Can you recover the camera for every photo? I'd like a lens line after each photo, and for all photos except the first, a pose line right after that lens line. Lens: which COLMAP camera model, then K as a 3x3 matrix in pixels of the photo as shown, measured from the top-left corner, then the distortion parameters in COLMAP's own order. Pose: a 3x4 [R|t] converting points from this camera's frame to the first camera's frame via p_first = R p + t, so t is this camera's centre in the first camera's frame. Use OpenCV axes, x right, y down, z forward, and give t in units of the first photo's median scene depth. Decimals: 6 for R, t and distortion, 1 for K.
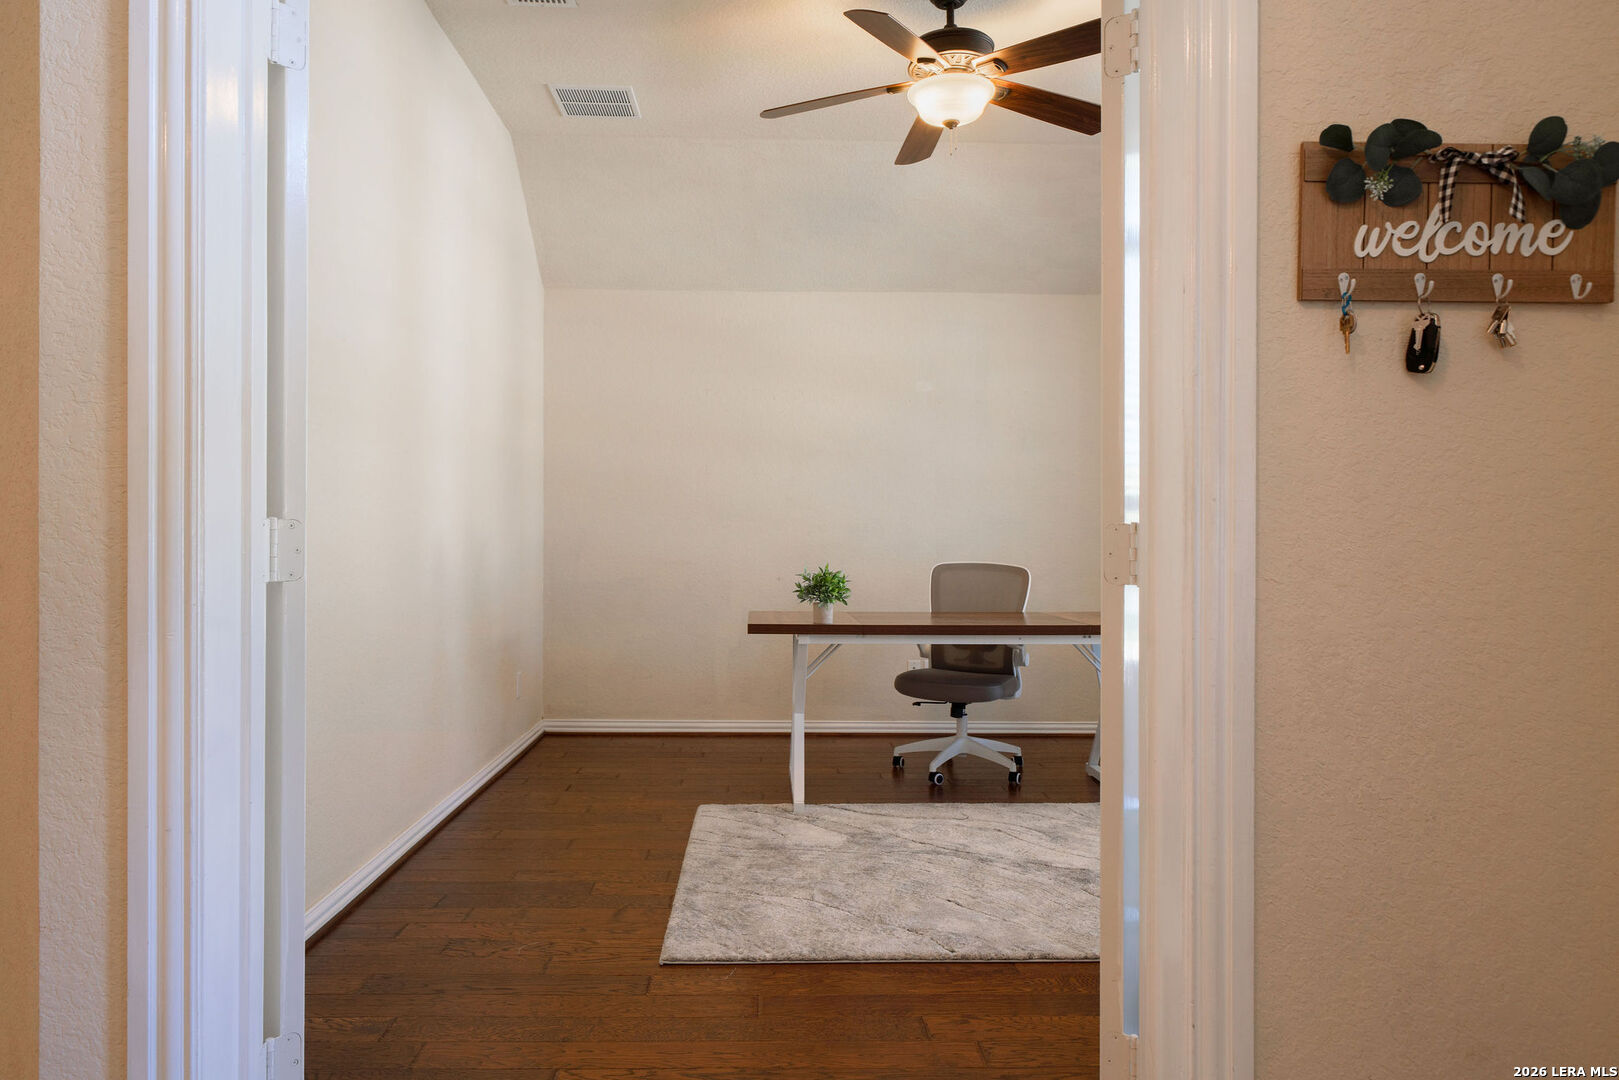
lens RADIAL K [[1074.3, 0, 800.7], [0, 1074.3, 542.1], [0, 0, 1]] dist [0.002795, -0.004747]
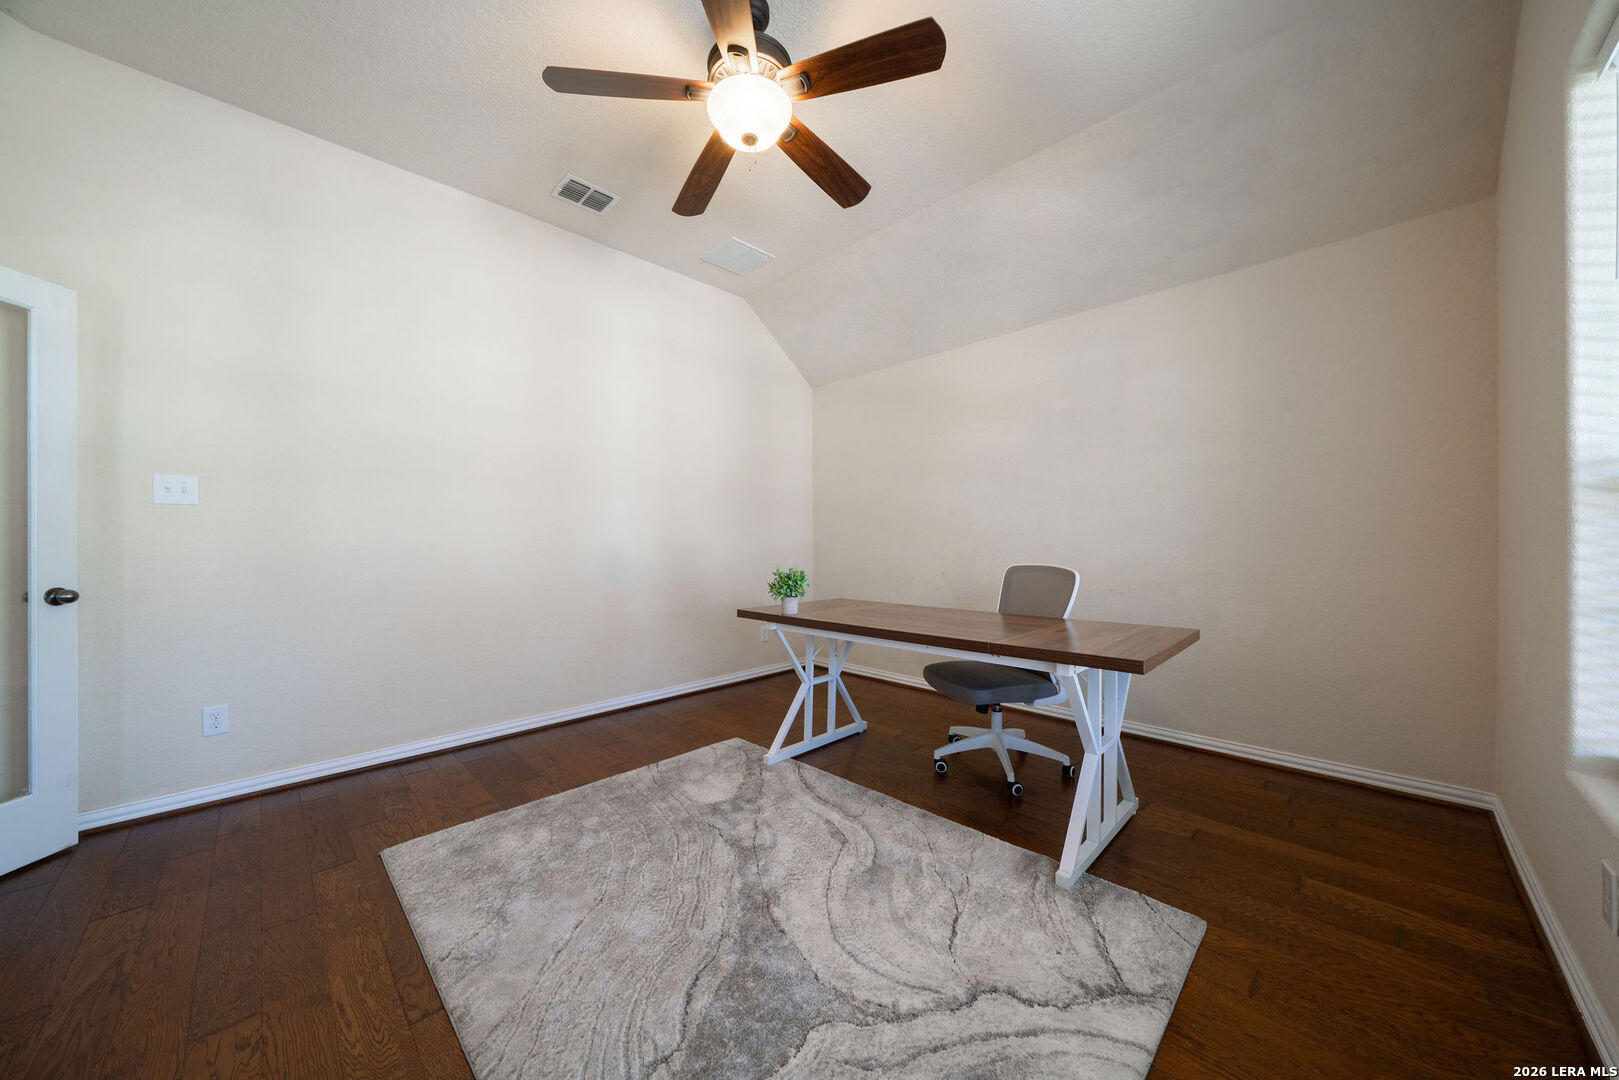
lens RADIAL K [[551.6, 0, 810.4], [0, 551.6, 541.9], [0, 0, 1]] dist [-0.005609, -0.000202]
pose [[0.680529, -0.007664, -0.732681, 0.524840], [0.006927, 0.999968, -0.004026, -0.003159], [0.732688, -0.002335, 0.680560, 0.627498]]
